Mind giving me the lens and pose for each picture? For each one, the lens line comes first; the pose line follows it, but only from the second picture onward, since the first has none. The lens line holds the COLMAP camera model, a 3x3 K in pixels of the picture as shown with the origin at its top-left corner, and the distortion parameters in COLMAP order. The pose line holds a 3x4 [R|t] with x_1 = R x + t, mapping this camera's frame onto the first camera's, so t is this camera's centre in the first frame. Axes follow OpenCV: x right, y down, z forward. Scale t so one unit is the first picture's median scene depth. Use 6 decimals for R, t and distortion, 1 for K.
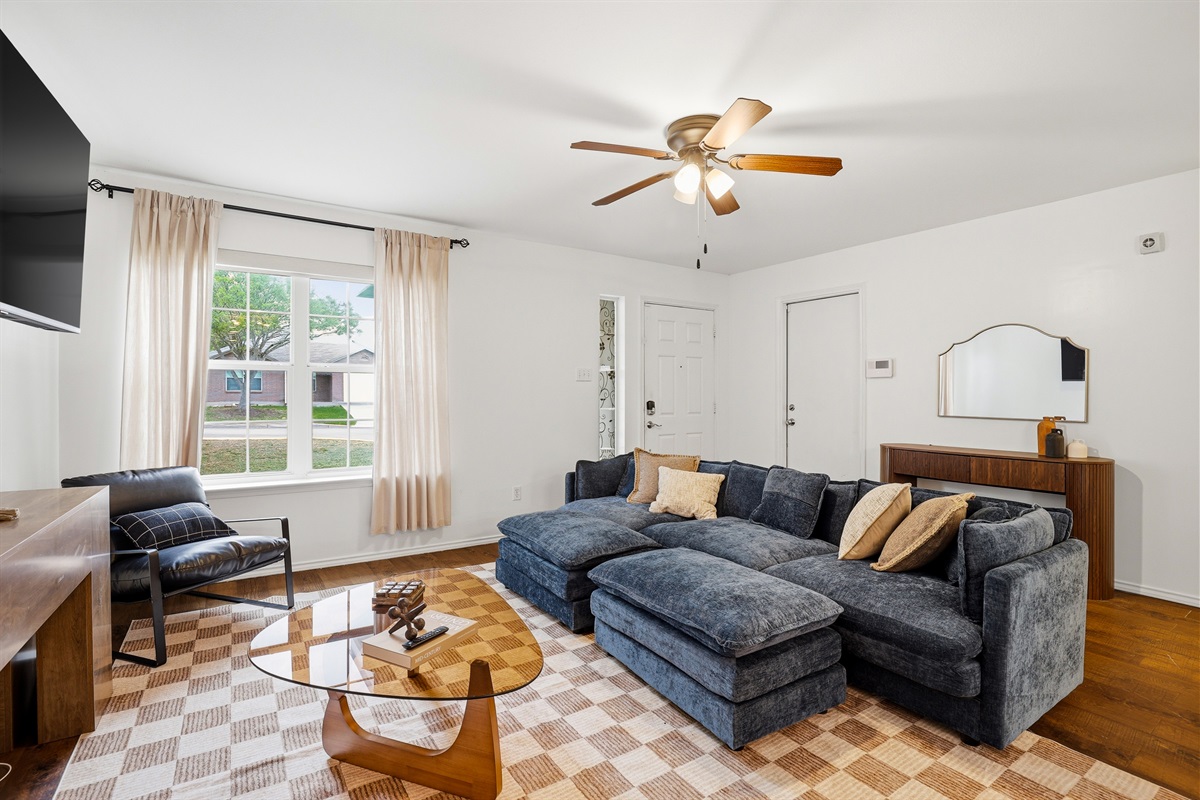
lens RADIAL K [[568.4, 0, 607.3], [0, 568.4, 397.7], [0, 0, 1]] dist [-0.019406, 0.002002]
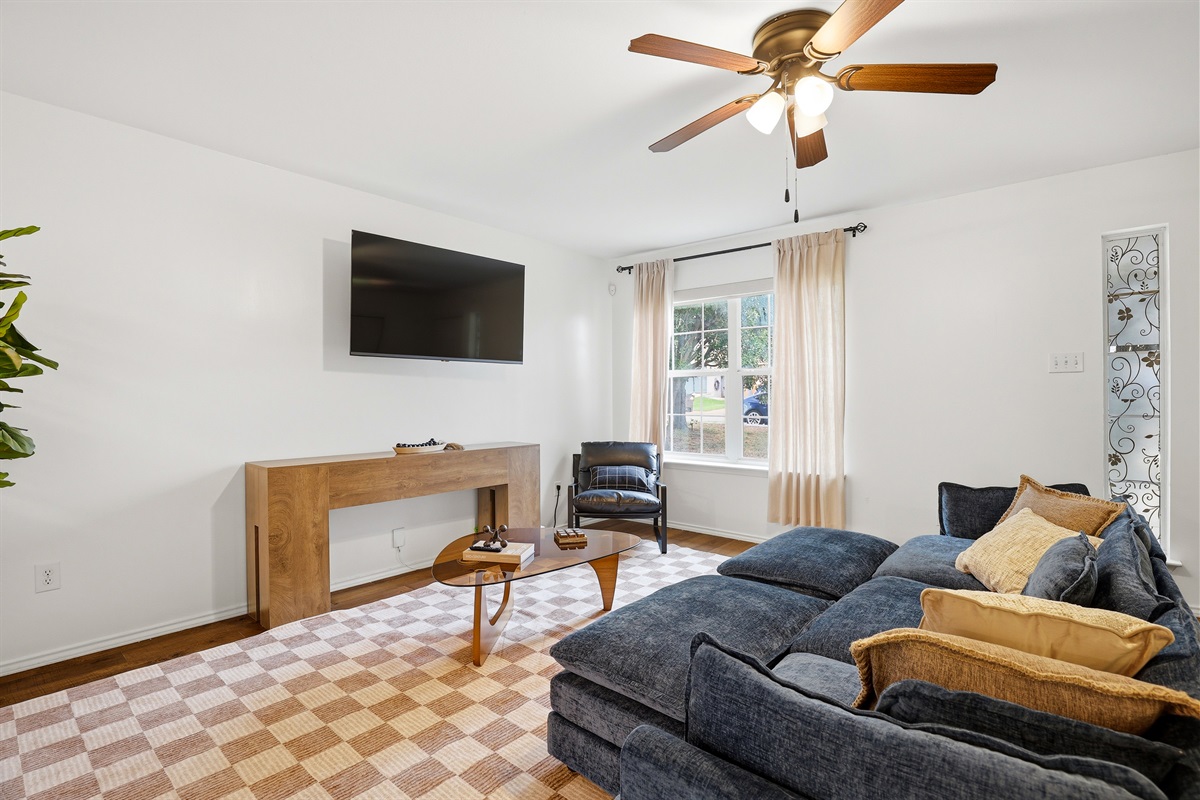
lens RADIAL K [[568.4, 0, 607.3], [0, 568.4, 397.7], [0, 0, 1]] dist [-0.019406, 0.002002]
pose [[0.271951, 0.002312, -0.962308, 0.559620], [-0.003195, 0.999994, 0.001499, 0.000622], [0.962306, 0.002667, 0.271956, 0.401425]]
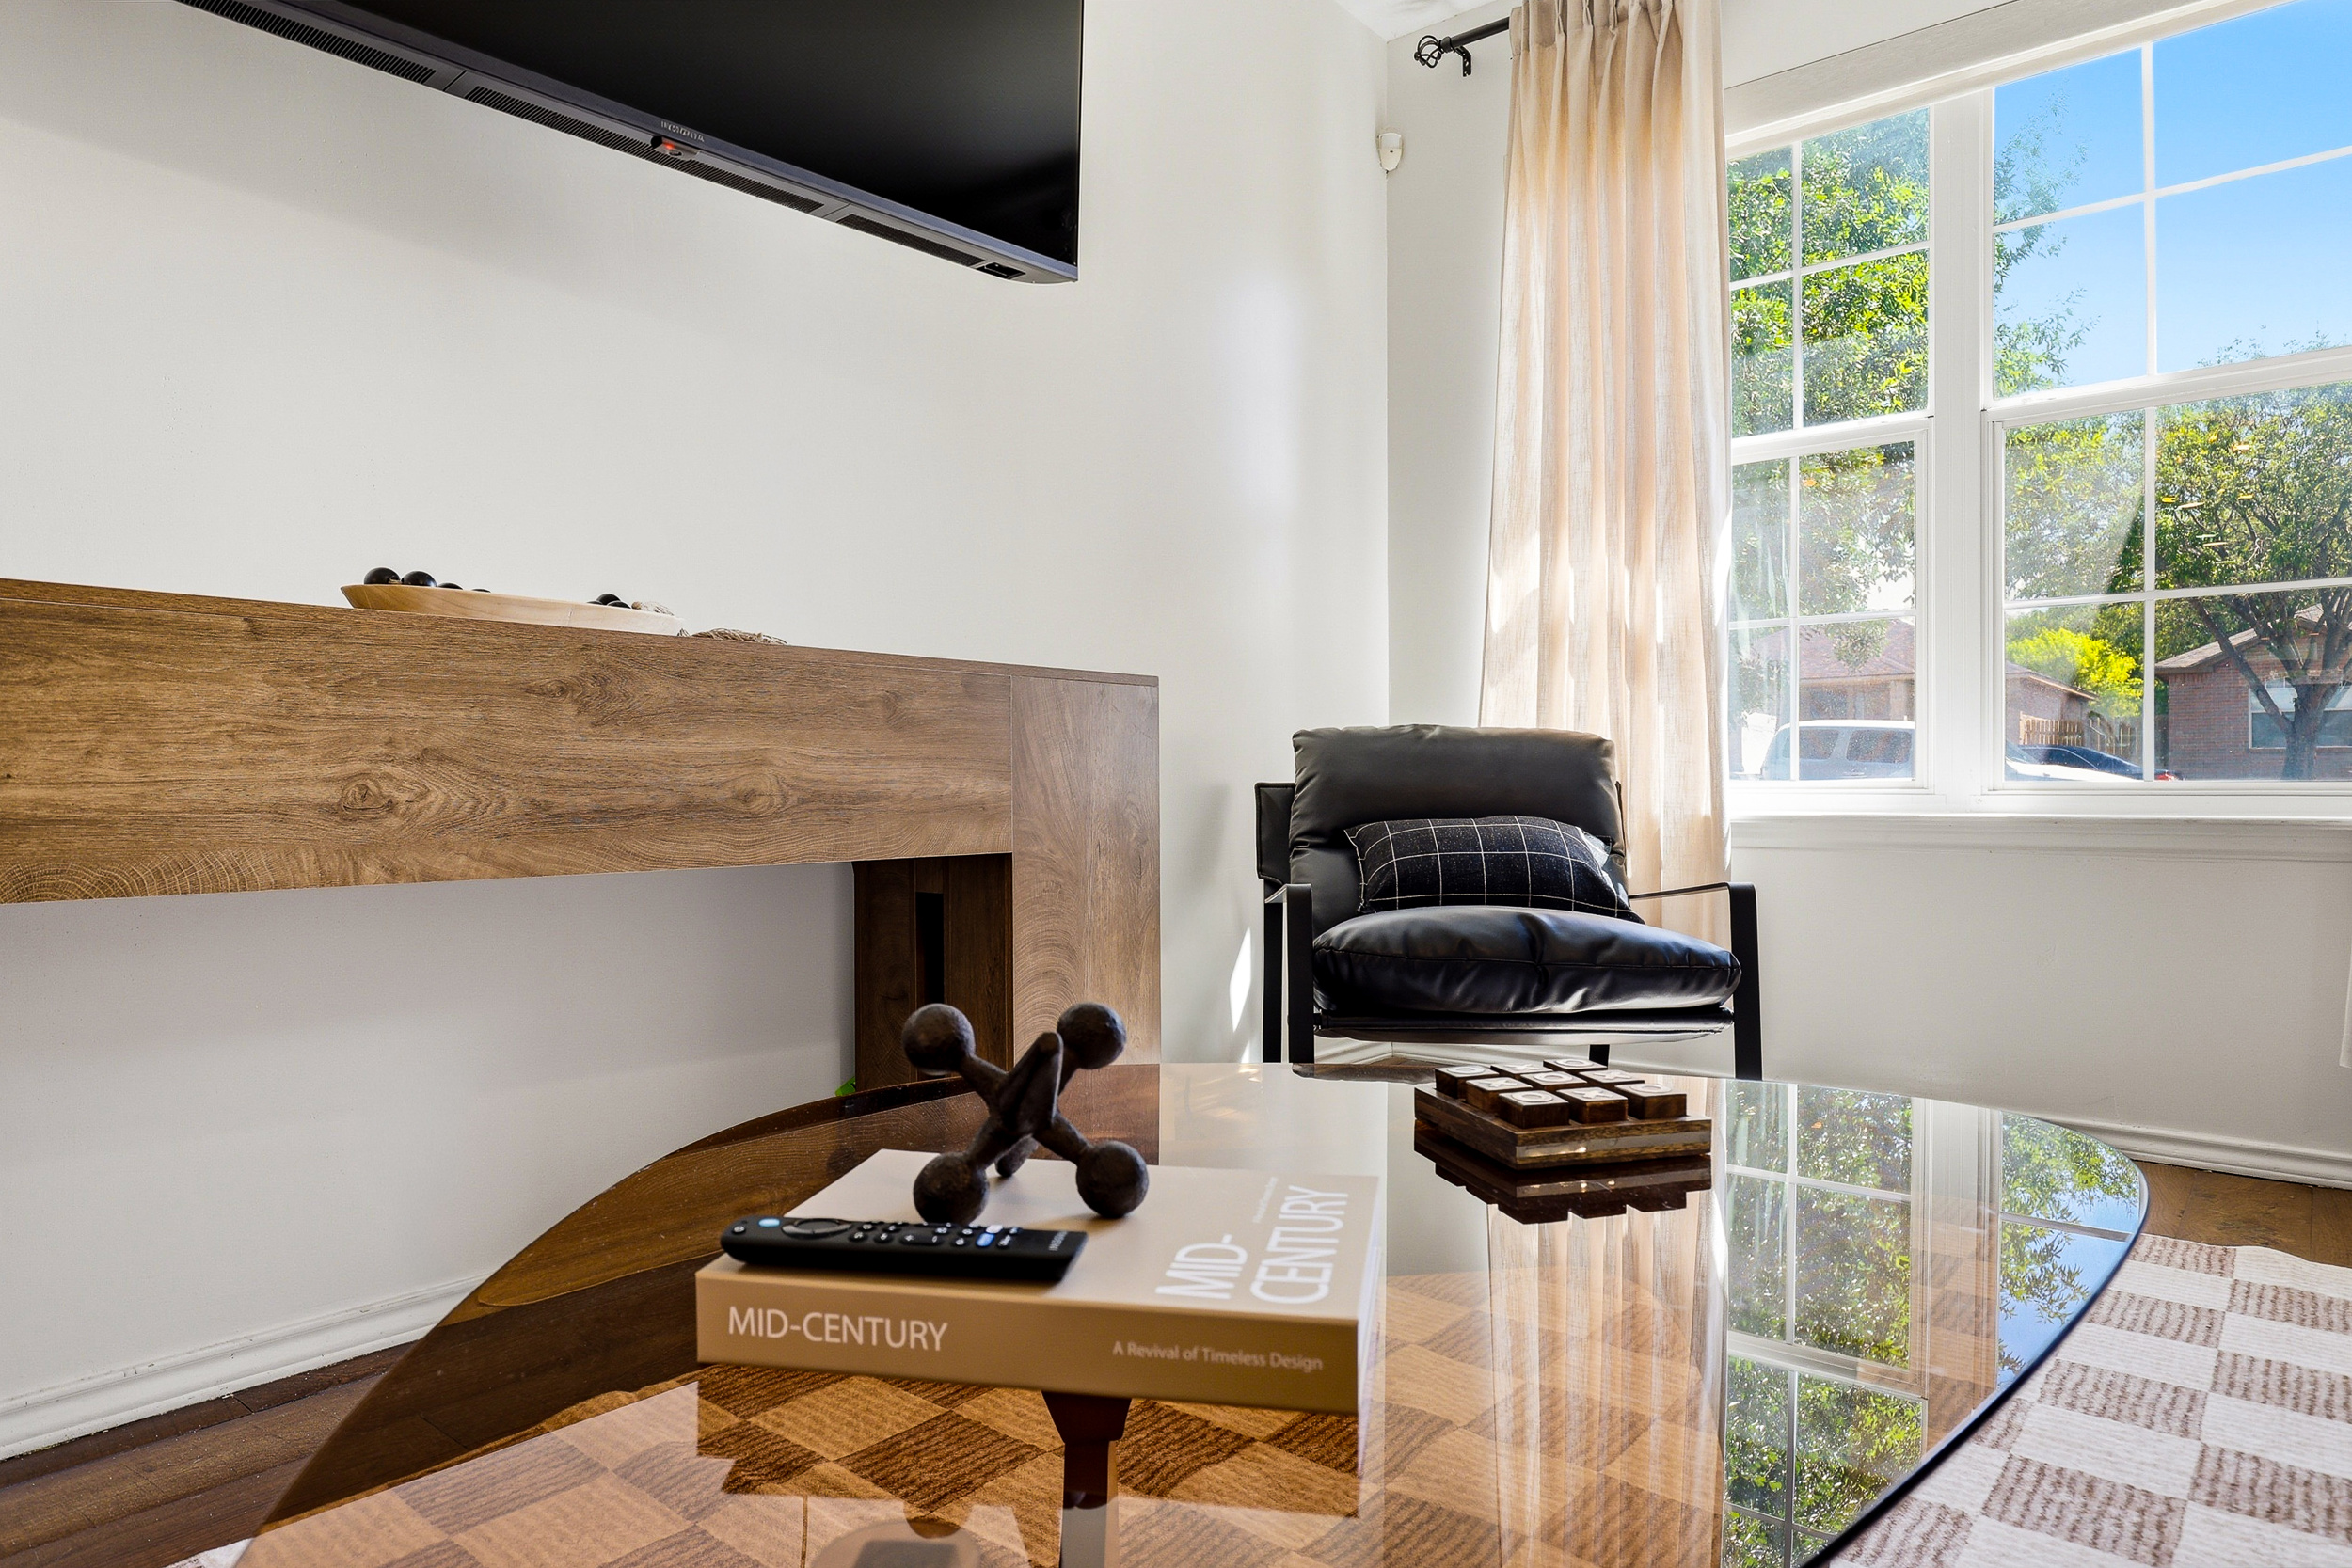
lens RADIAL K [[1400.0, 0, 1155.6], [0, 1400.0, 771.9], [0, 0, 1]] dist [0.002513, 0.001864]
pose [[0.253859, -0.013958, -0.967141, 0.021356], [0.000969, 0.999899, -0.014176, 0.134019], [0.967241, 0.002662, 0.253846, 0.431771]]
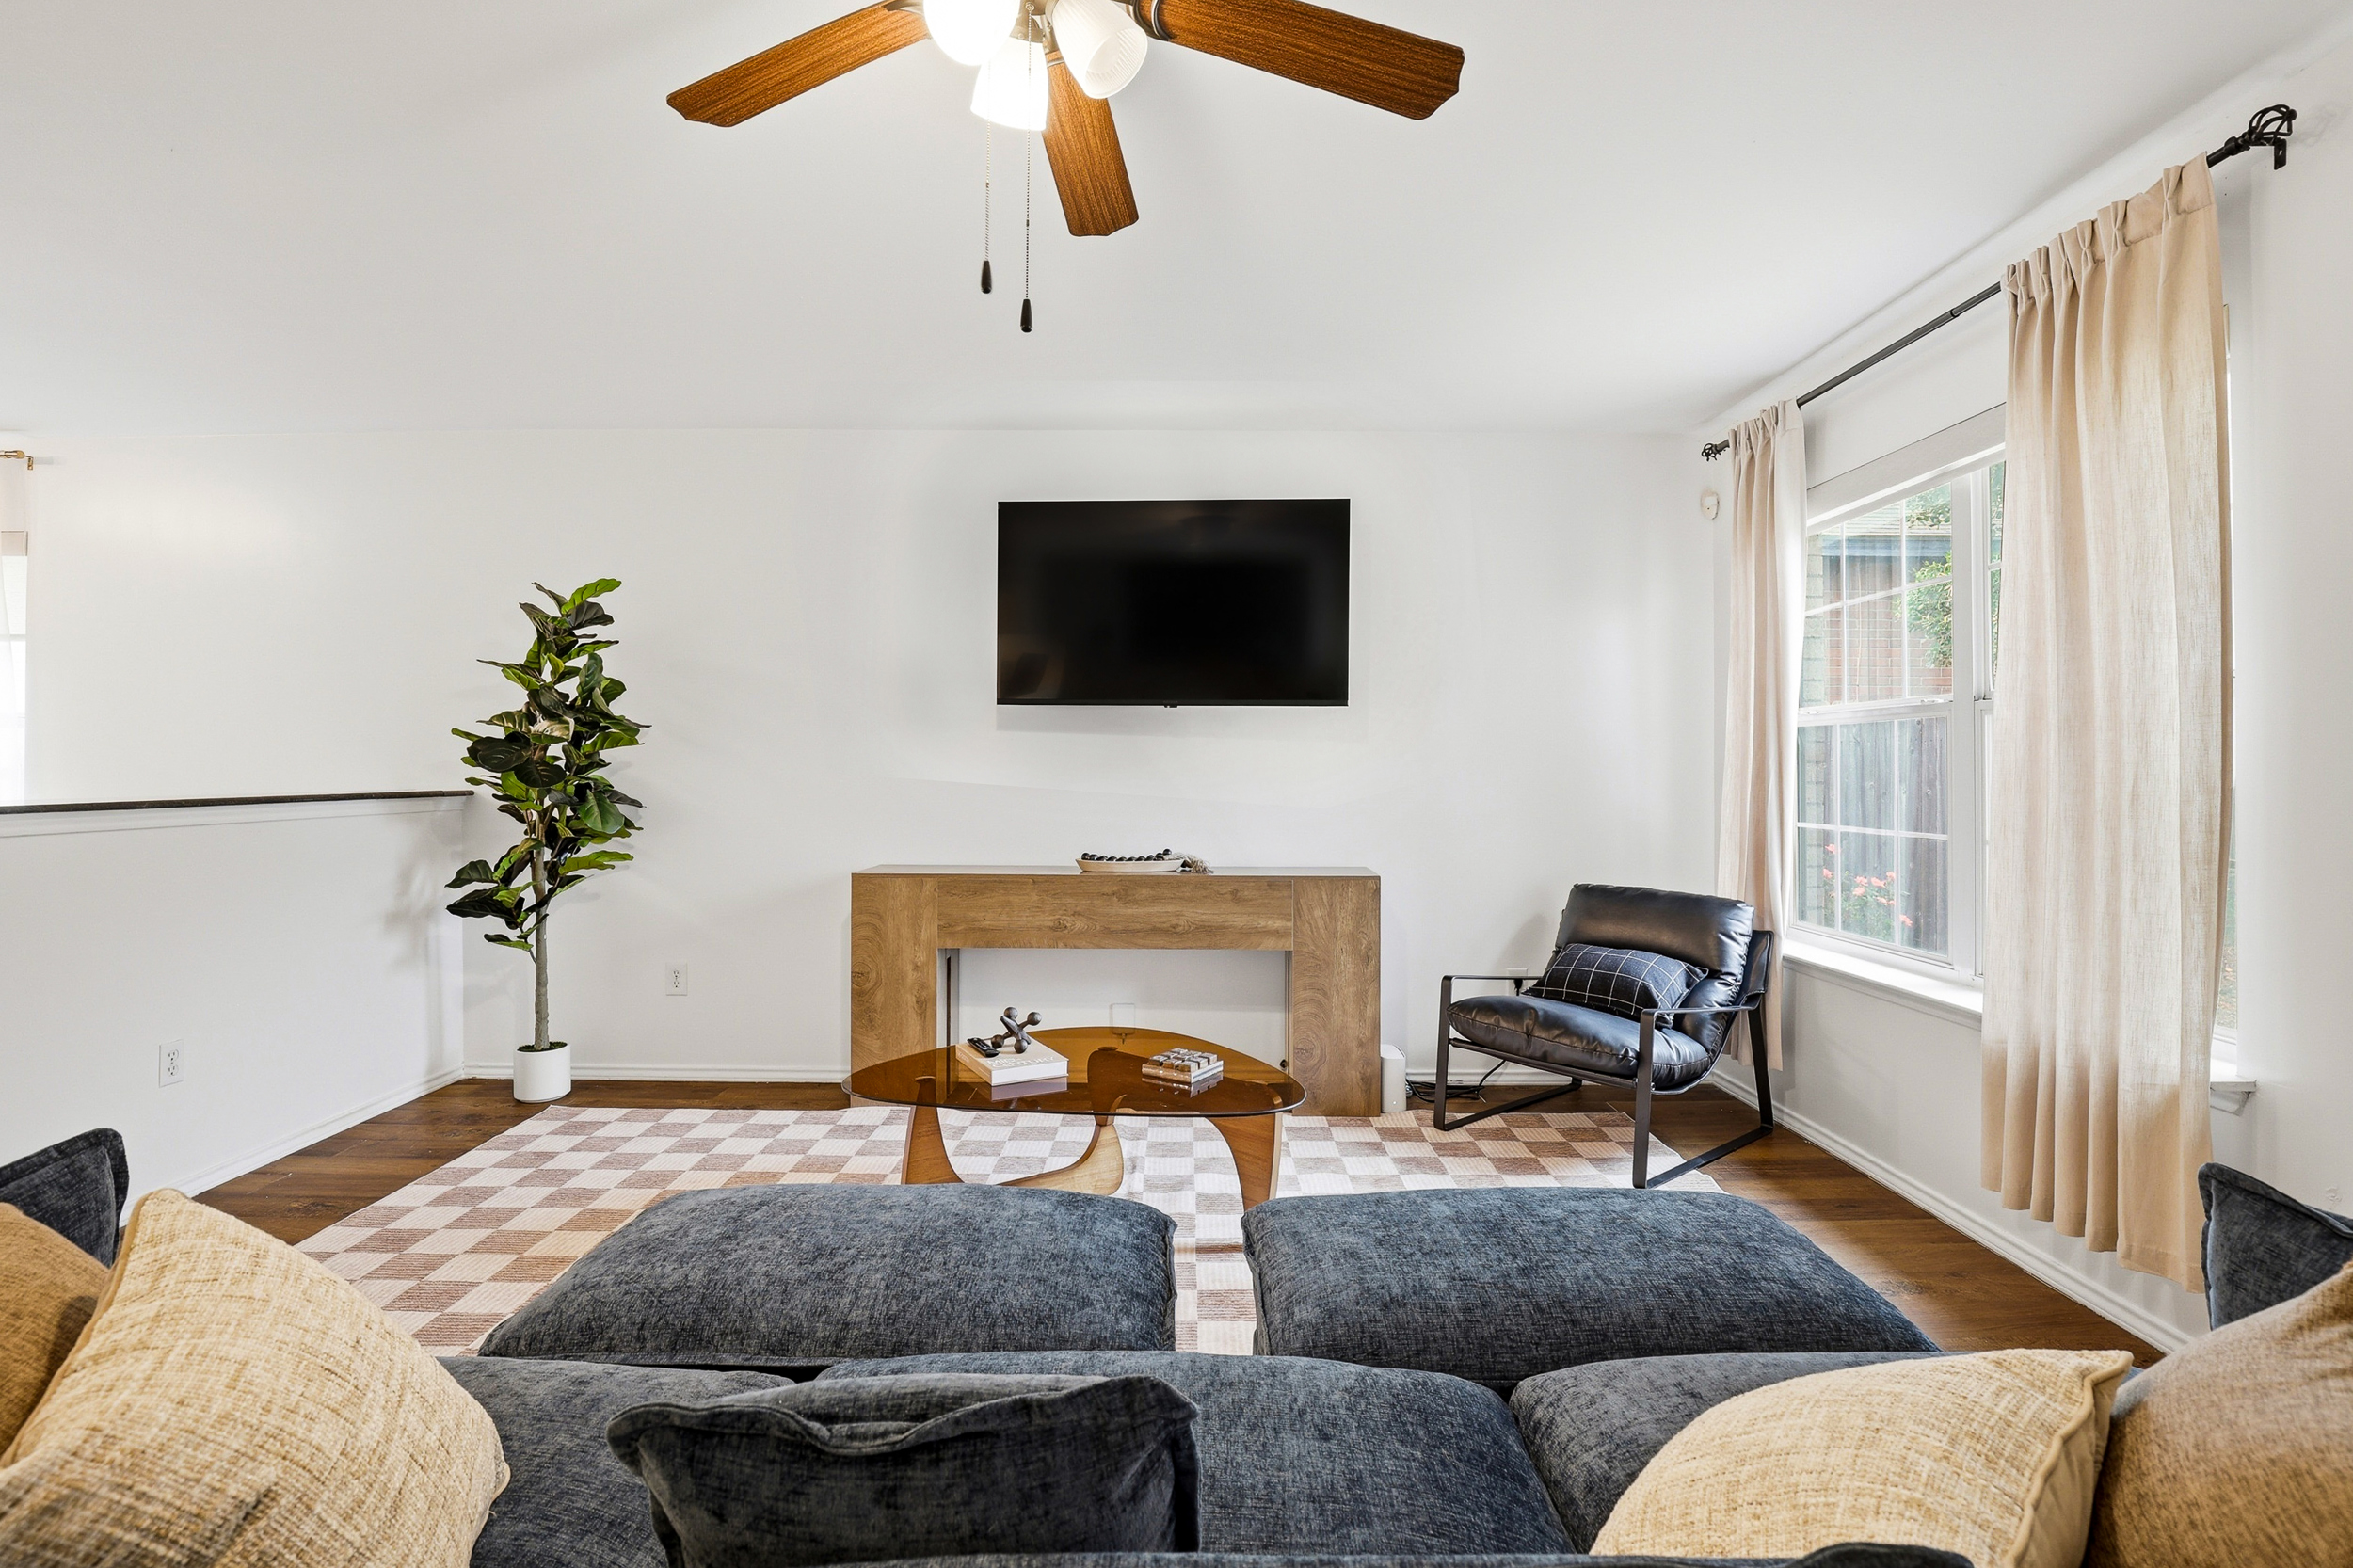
lens RADIAL K [[1155.4, 0, 1177.5], [0, 1155.4, 755.9], [0, 0, 1]] dist [-0.004287, -0.000043]
pose [[-0.567903, -0.010990, -0.823022, 0.431003], [-0.008496, 0.999936, -0.007490, -0.006227], [0.823052, 0.002739, -0.567960, 0.995166]]
